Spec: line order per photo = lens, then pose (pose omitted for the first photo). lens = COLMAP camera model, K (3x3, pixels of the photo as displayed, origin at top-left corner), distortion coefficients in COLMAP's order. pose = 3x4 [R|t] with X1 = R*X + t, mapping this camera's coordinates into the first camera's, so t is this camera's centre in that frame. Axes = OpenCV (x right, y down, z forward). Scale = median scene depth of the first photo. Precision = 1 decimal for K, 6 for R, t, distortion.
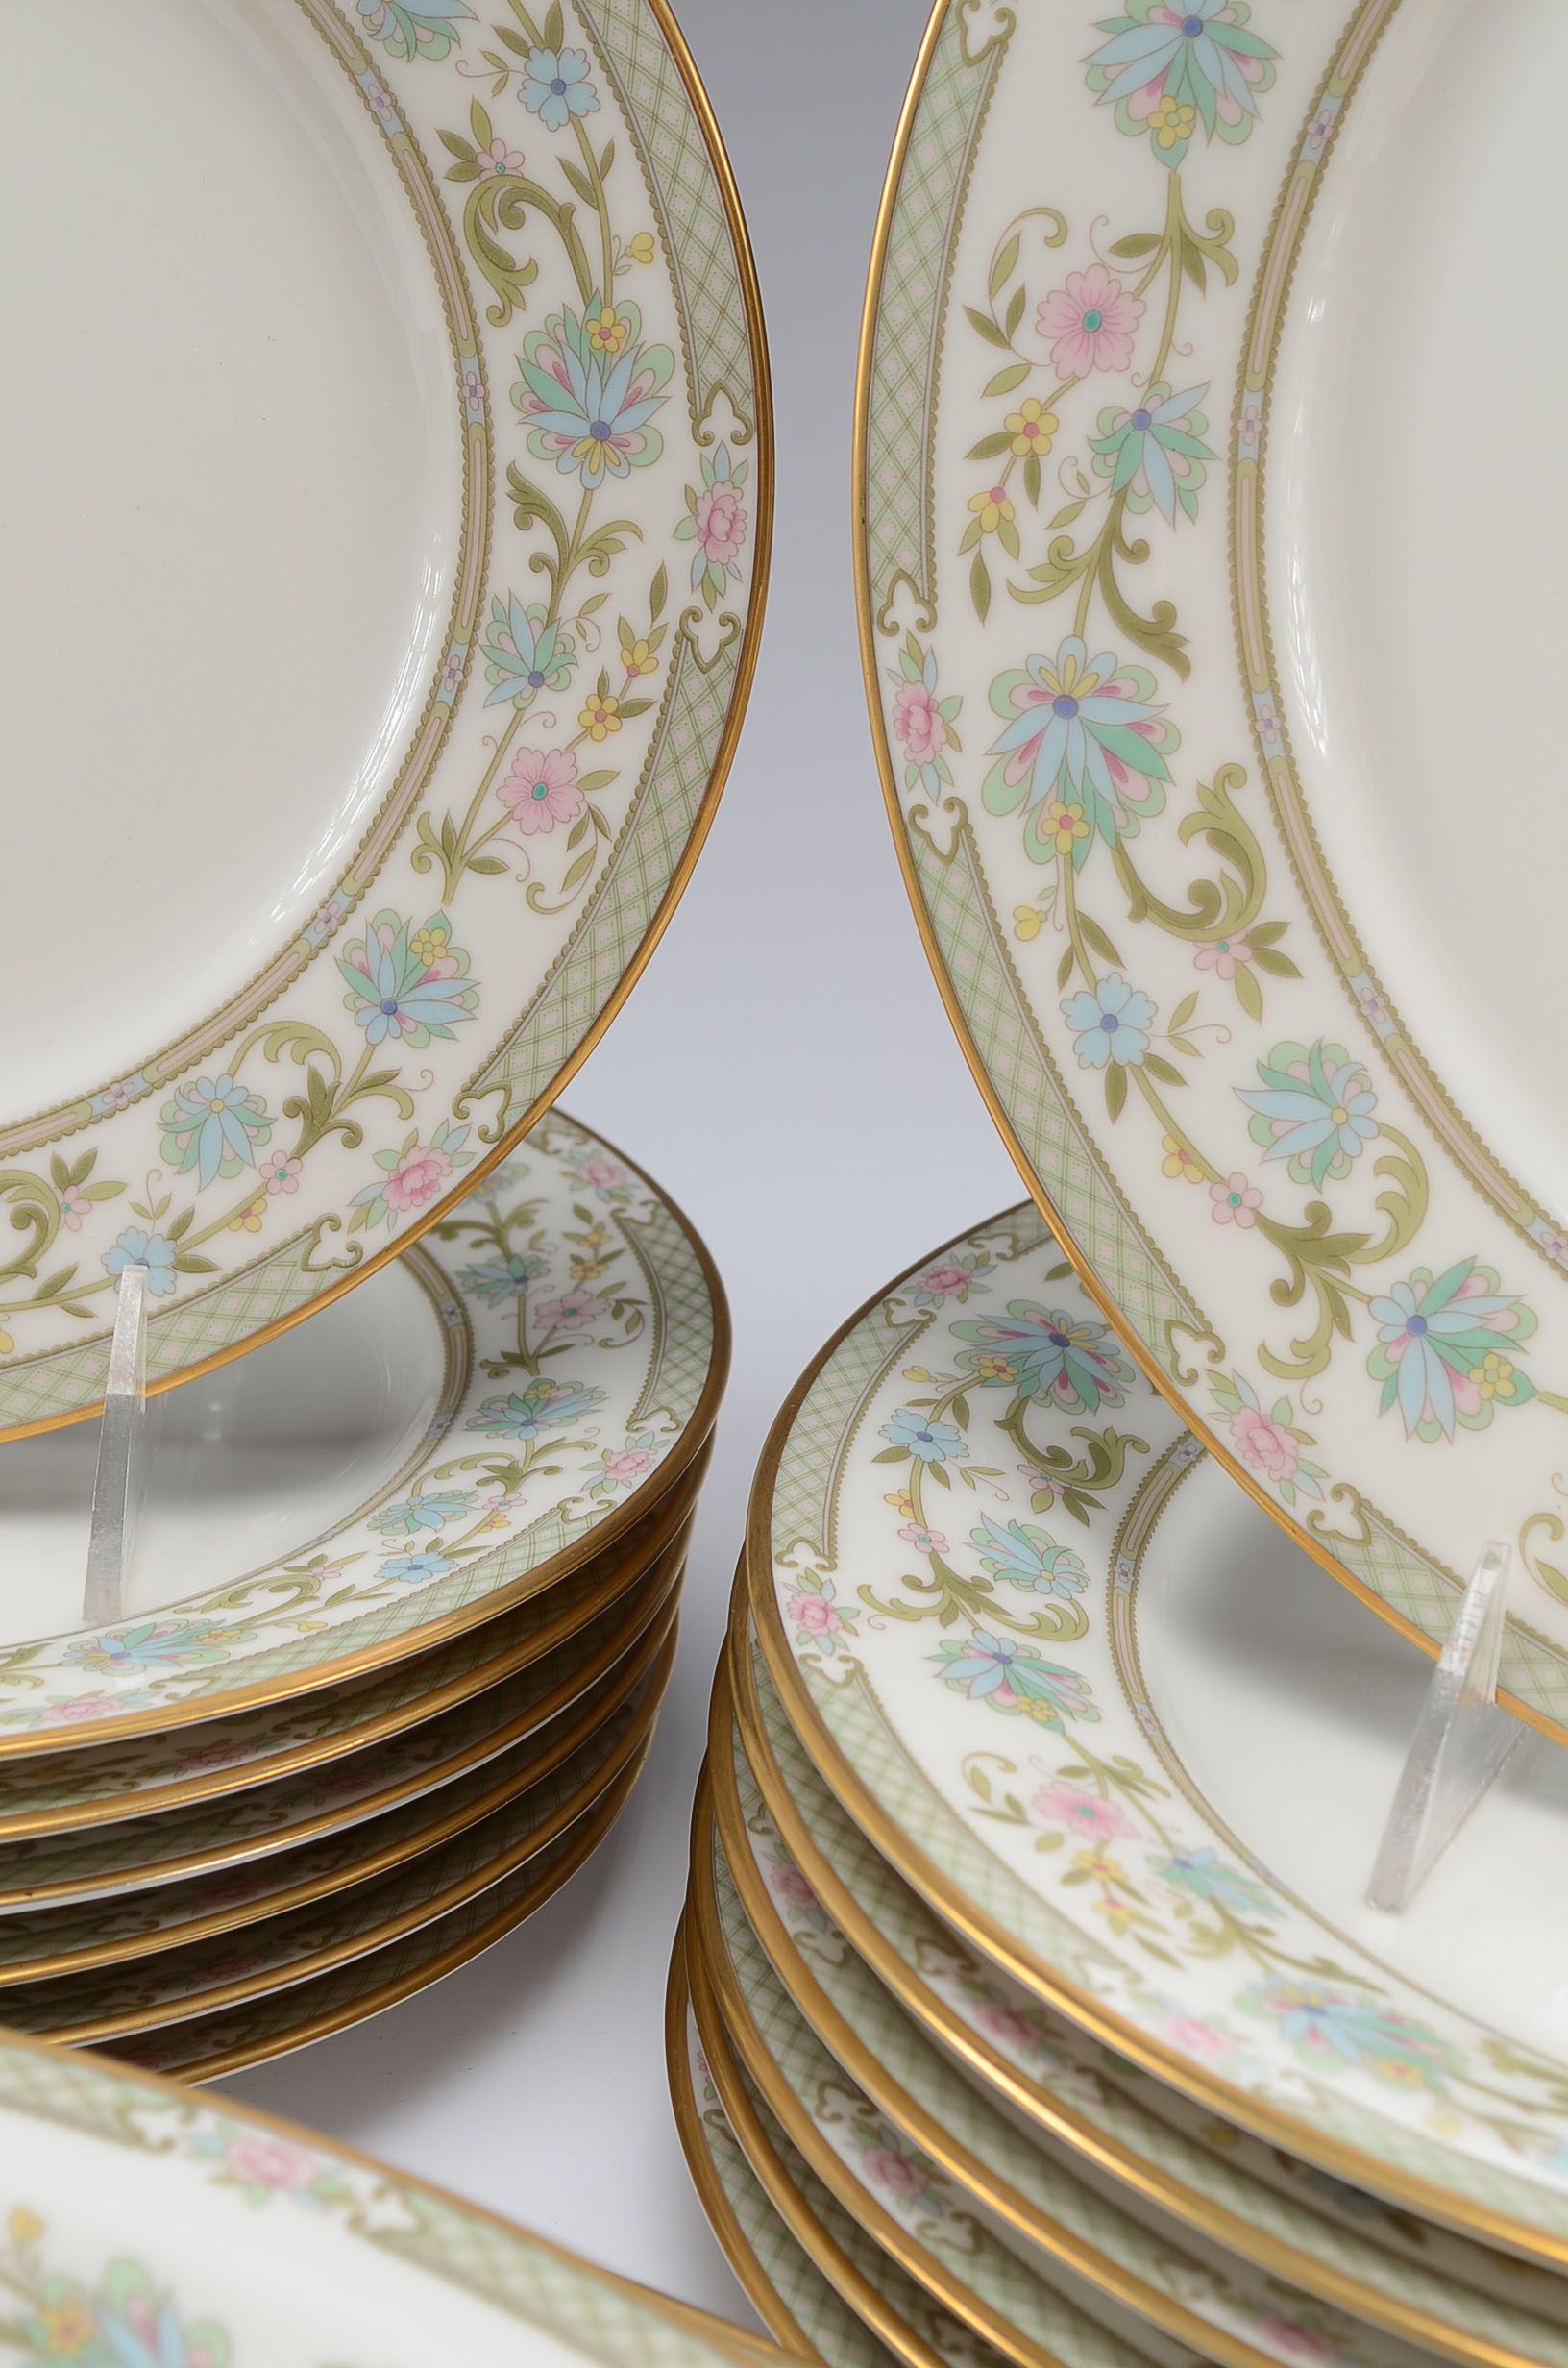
lens RADIAL K [[5266.1, 0, 784.0], [0, 5266.1, 1184.0], [0, 0, 1]] dist [0.038458, 0.136264]
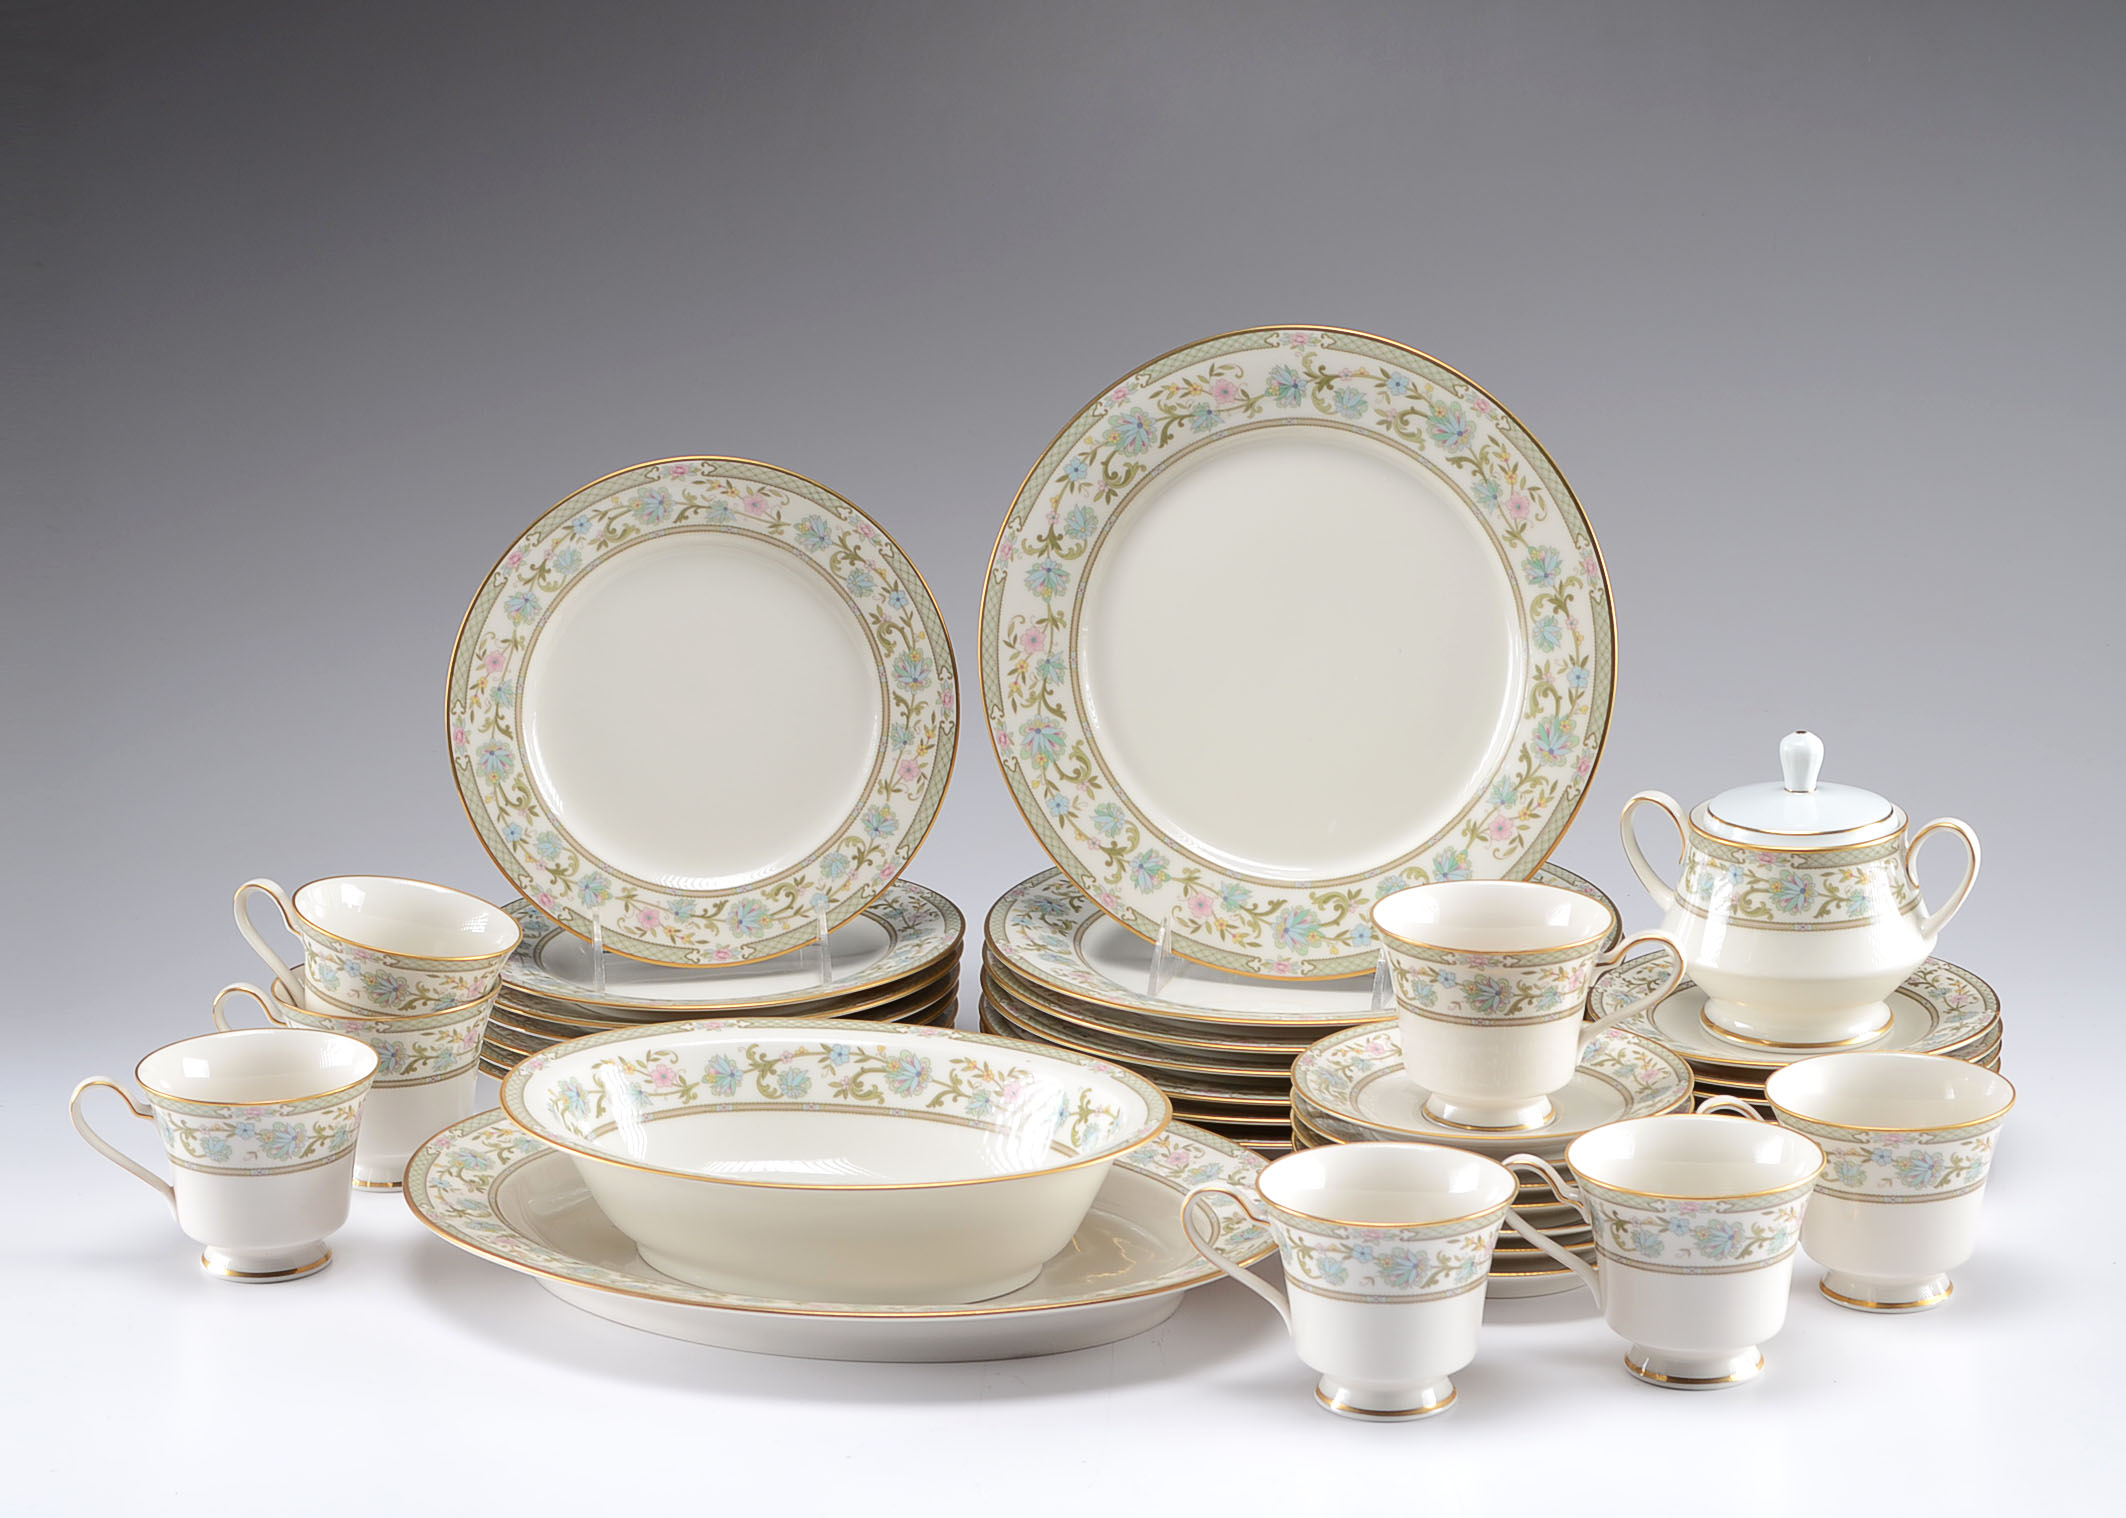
lens RADIAL K [[4539.5, 0, 1063.0], [0, 4539.5, 759.0], [0, 0, 1]] dist [-0.024988, -0.104292]
pose [[0.985557, -0.113289, 0.125870, -0.380207], [0.130986, 0.981075, -0.142602, 0.443938], [-0.107332, 0.157029, 0.981744, -2.514084]]
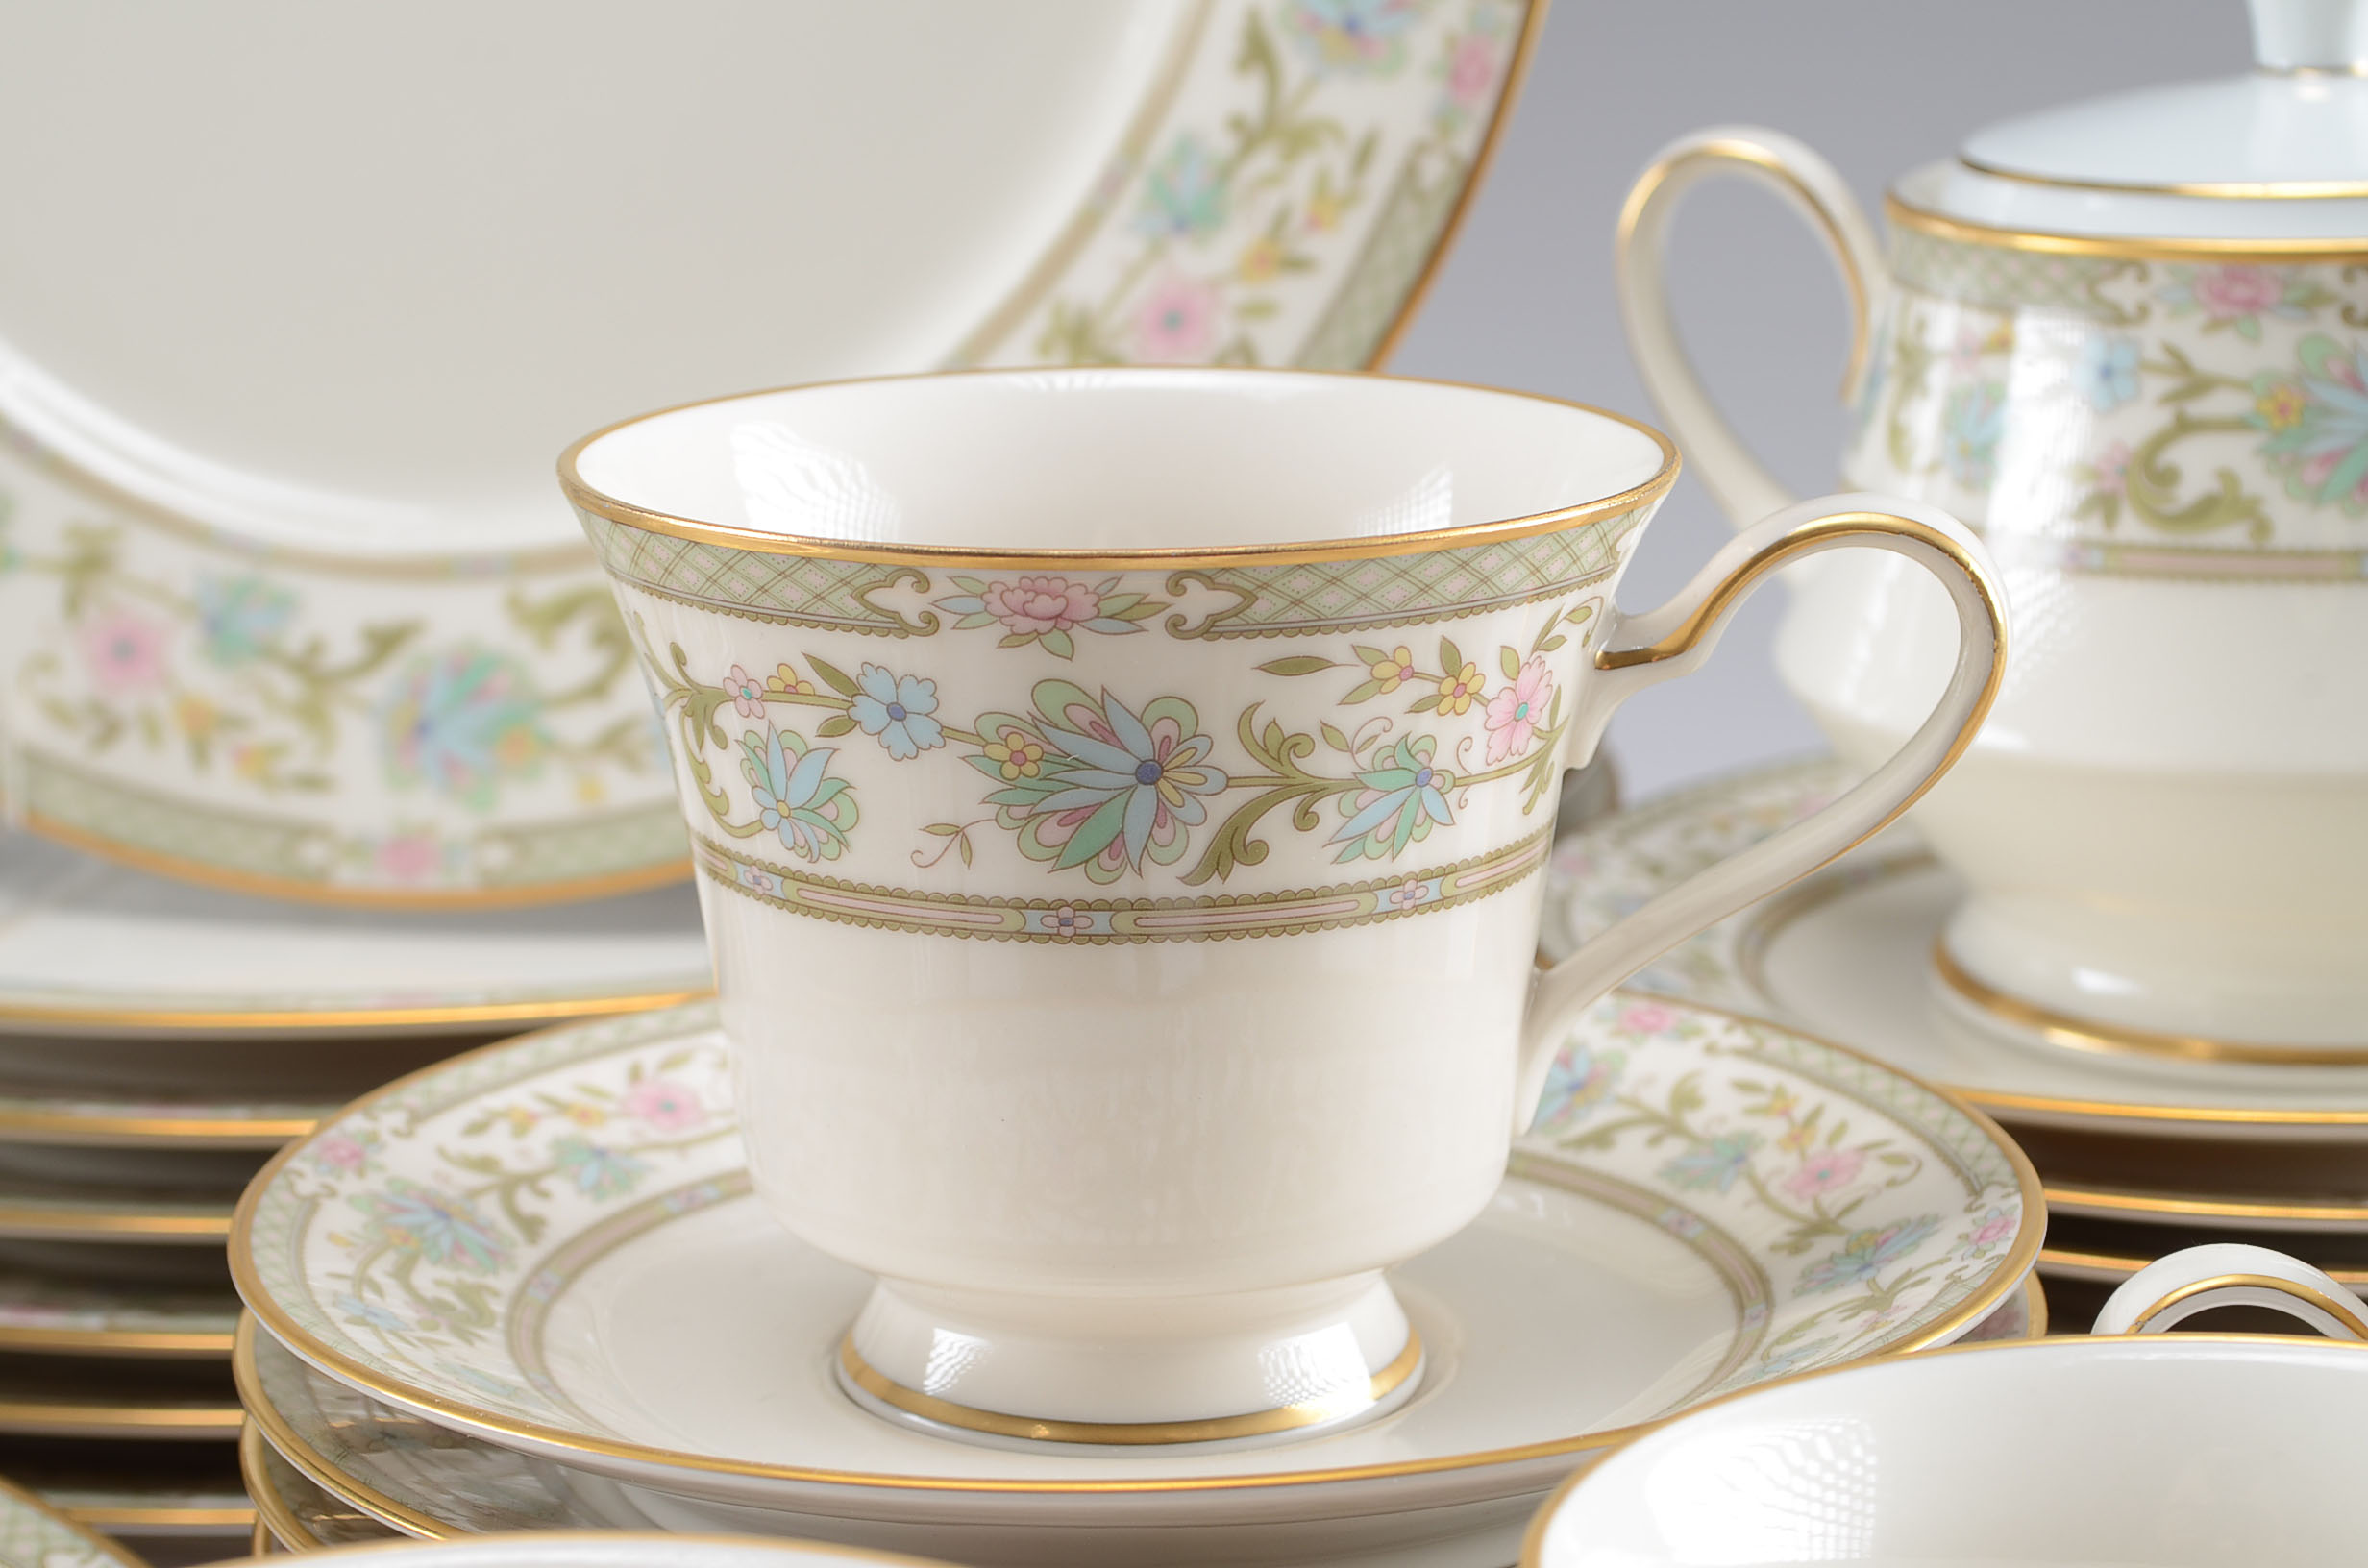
lens RADIAL K [[5266.1, 0, 1184.0], [0, 5266.1, 784.0], [0, 0, 1]] dist [0.038458, 0.136264]
pose [[0.968205, -0.129774, 0.213866, 0.135026], [0.166124, 0.972739, -0.161811, 0.318744], [-0.187037, 0.192194, 0.963368, -0.173142]]
